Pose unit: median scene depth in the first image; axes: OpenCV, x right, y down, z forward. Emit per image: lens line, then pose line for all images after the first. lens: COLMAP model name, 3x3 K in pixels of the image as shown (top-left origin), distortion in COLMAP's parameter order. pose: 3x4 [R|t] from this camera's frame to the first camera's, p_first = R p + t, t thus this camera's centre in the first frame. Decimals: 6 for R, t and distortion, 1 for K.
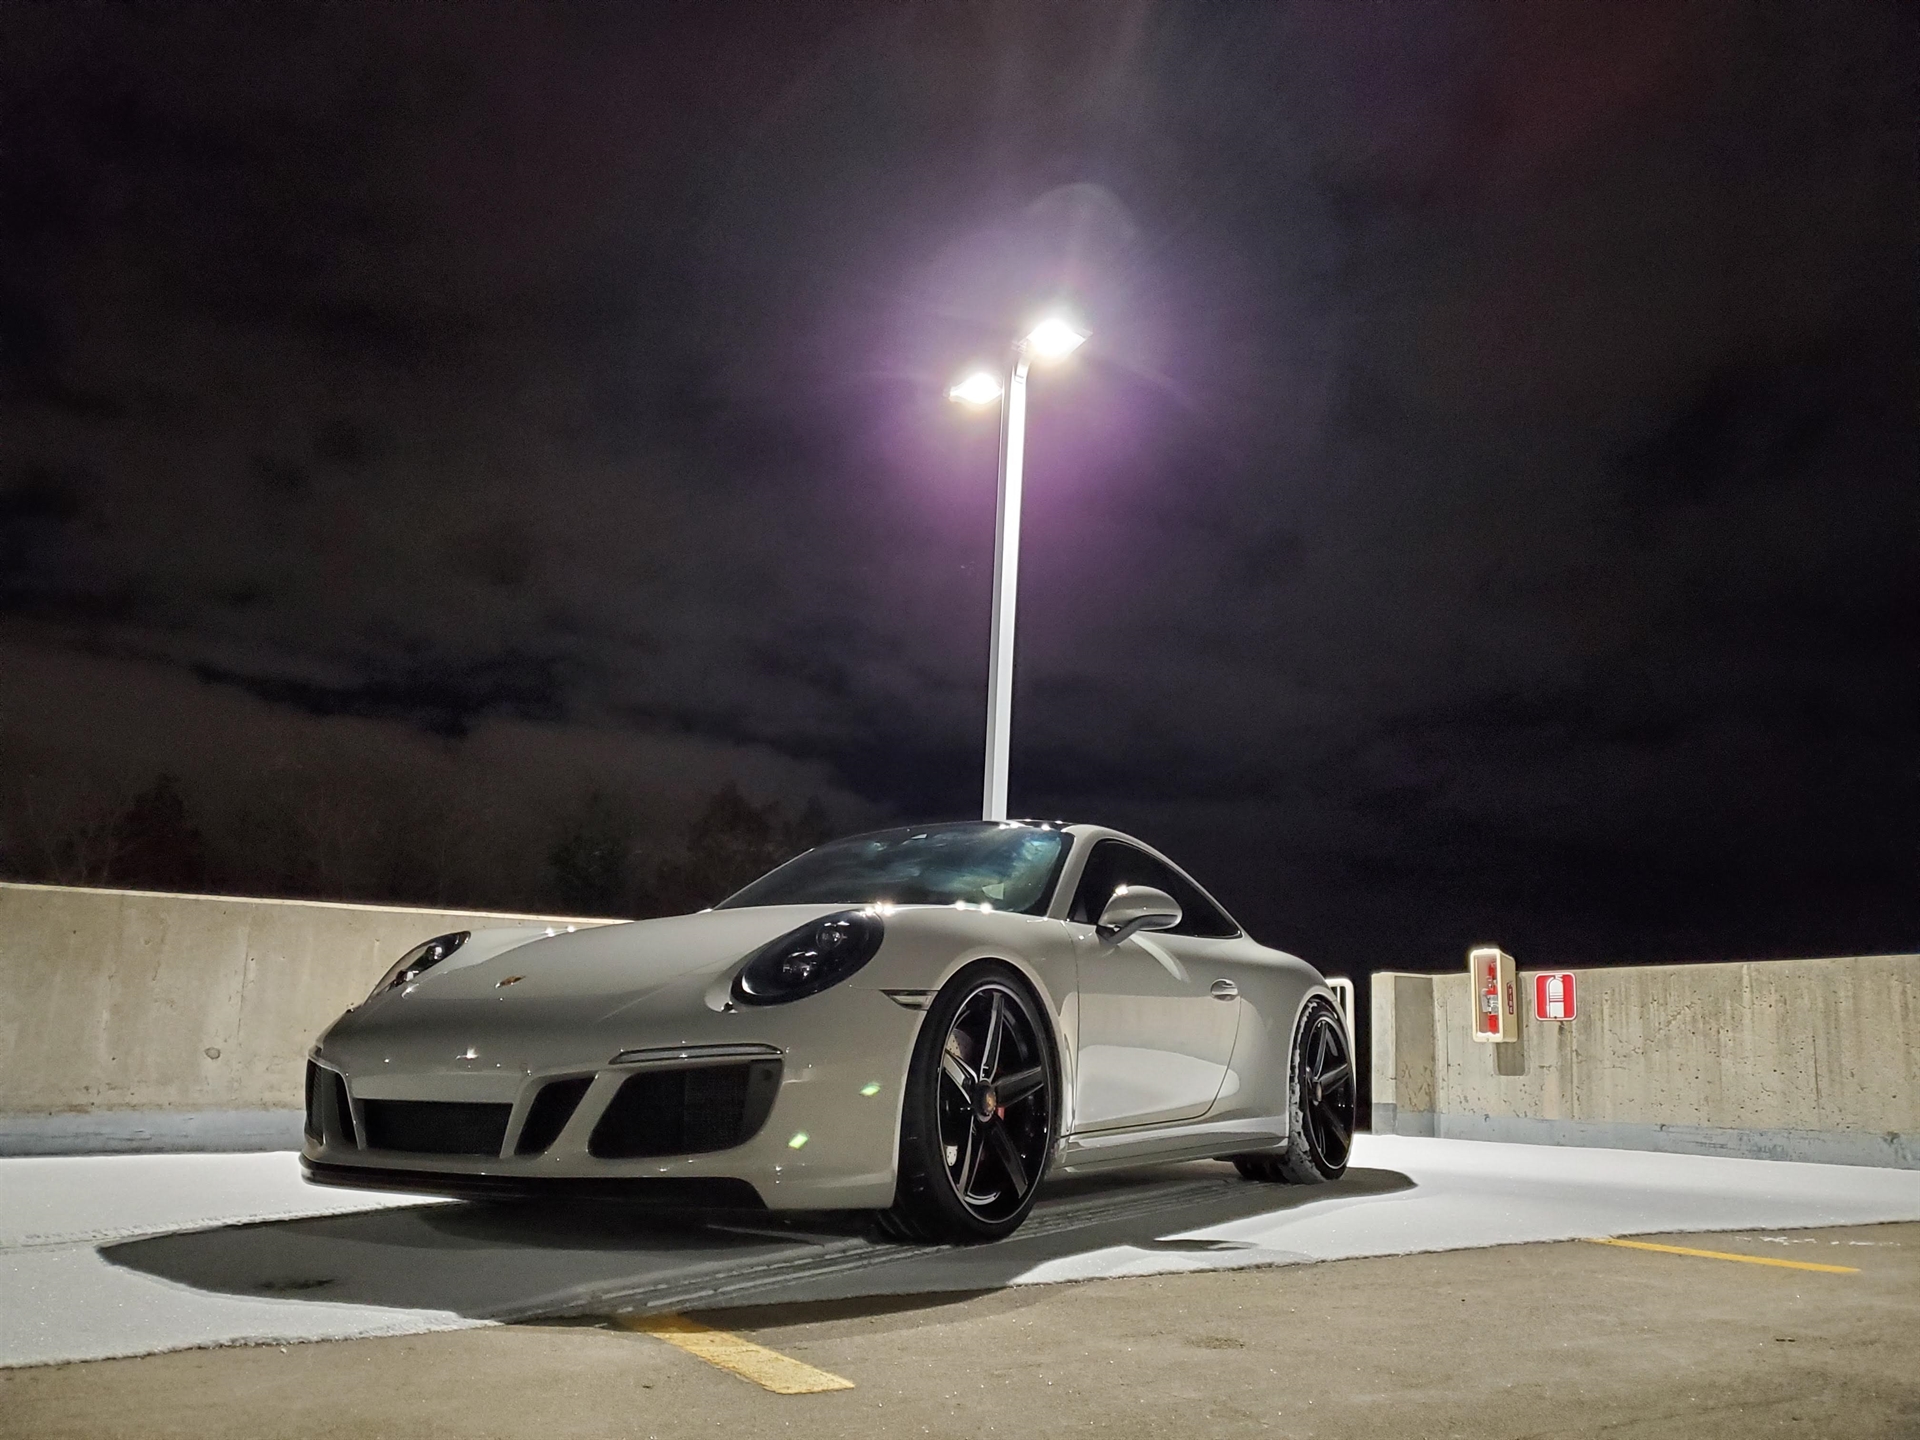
lens RADIAL K [[1450.0, 0, 933.5], [0, 1450.0, 725.6], [0, 0, 1]] dist [0.015194, 0.003167]
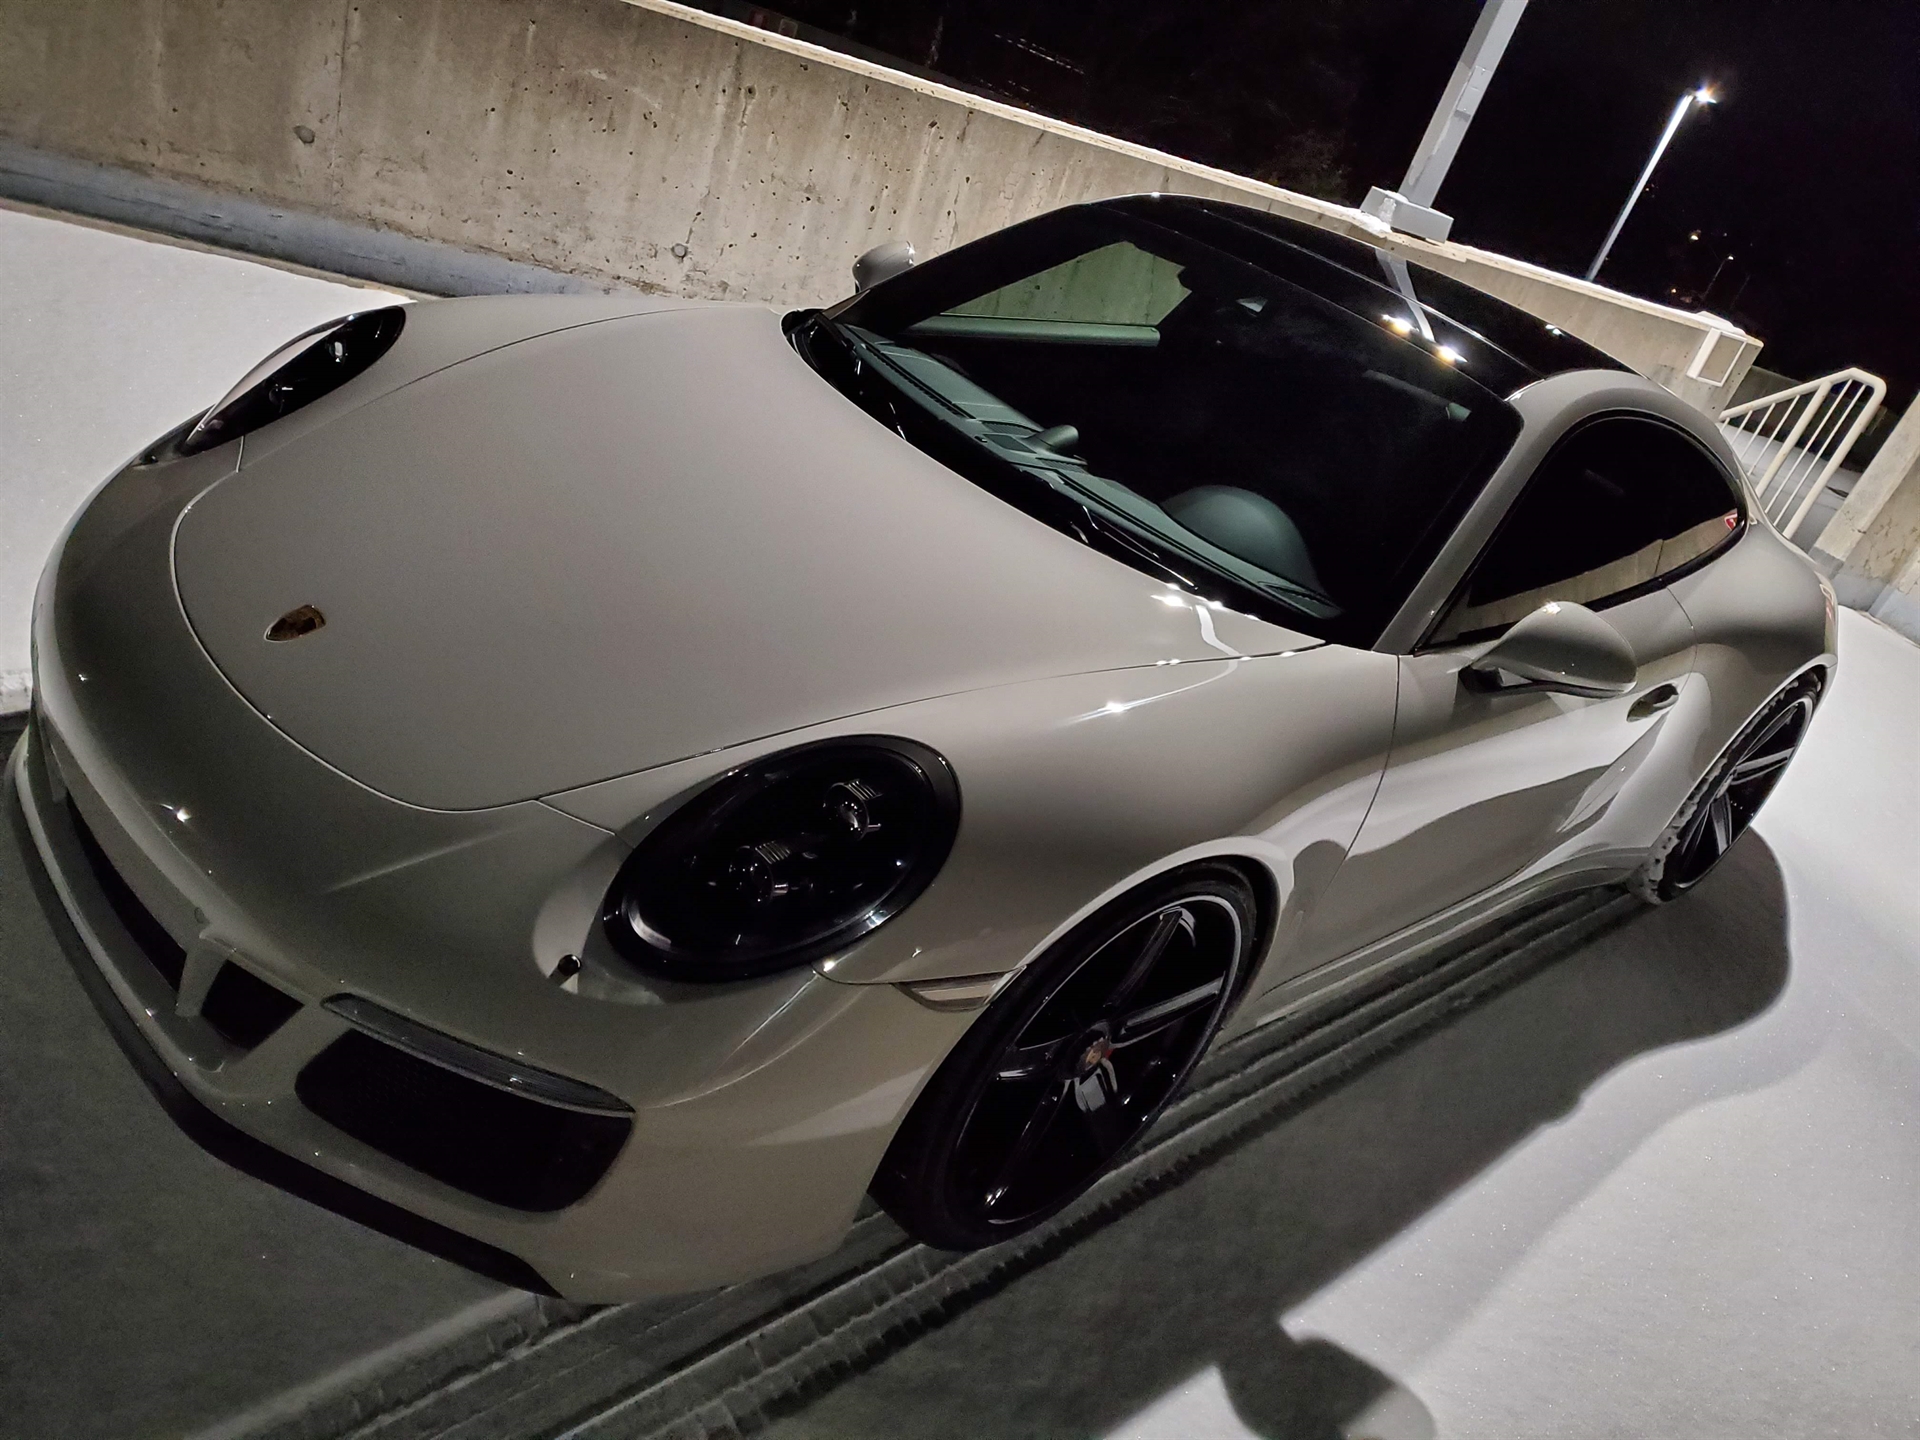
lens RADIAL K [[1457.6, 0, 960.0], [0, 1457.6, 720.0], [0, 0, 1]] dist [0.022612, 0.003441]
pose [[0.927191, 0.360168, -0.102933, 0.001163], [-0.215497, 0.737634, 0.639888, -0.127698], [0.306394, -0.571117, 0.761543, 0.427168]]
